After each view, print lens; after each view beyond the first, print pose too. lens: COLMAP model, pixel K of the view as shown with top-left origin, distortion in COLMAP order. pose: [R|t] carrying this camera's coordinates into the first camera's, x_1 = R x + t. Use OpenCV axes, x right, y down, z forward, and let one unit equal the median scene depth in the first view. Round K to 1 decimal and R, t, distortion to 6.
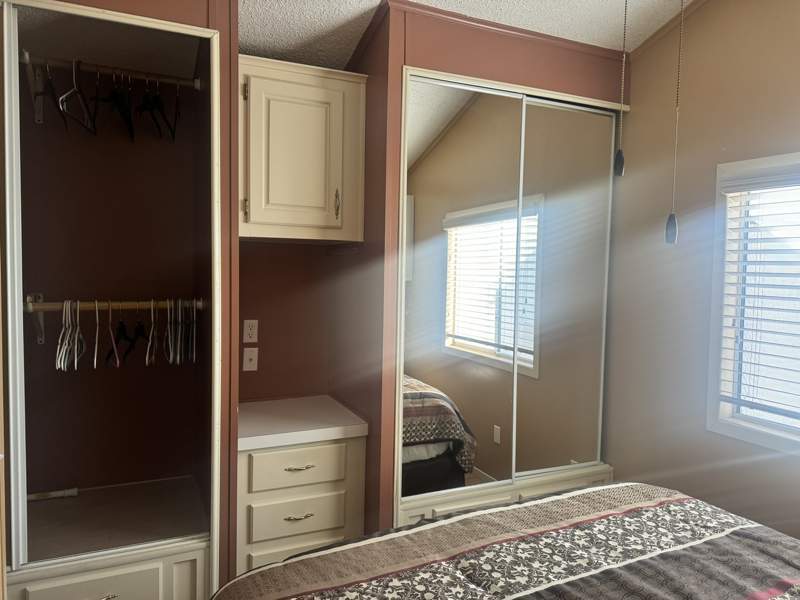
lens RADIAL K [[571.0, 0, 402.2], [0, 571.0, 301.1], [0, 0, 1]] dist [0.012291, -0.004763]
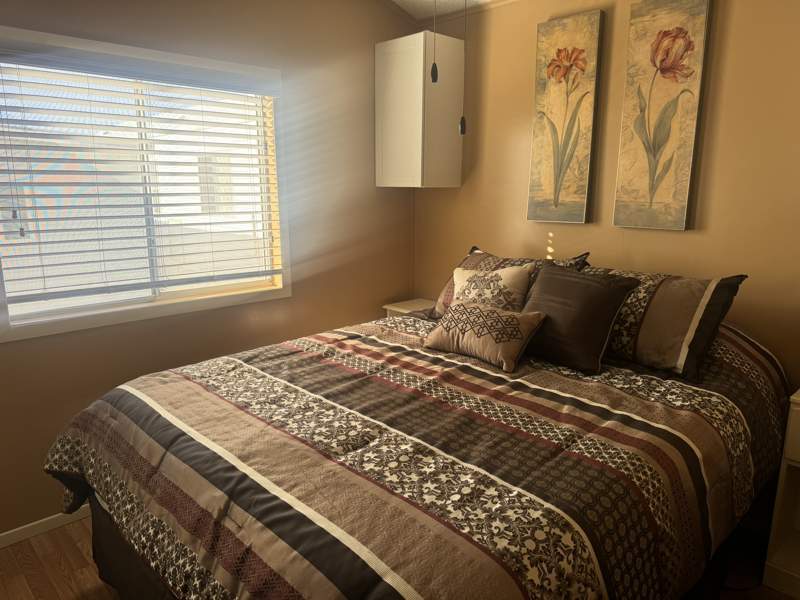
lens RADIAL K [[571.0, 0, 402.2], [0, 571.0, 301.1], [0, 0, 1]] dist [0.012291, -0.004763]
pose [[-0.375280, -0.195332, 0.906096, -0.772959], [0.033823, 0.974007, 0.223981, -0.015349], [-0.926294, 0.114702, -0.358919, 1.198984]]
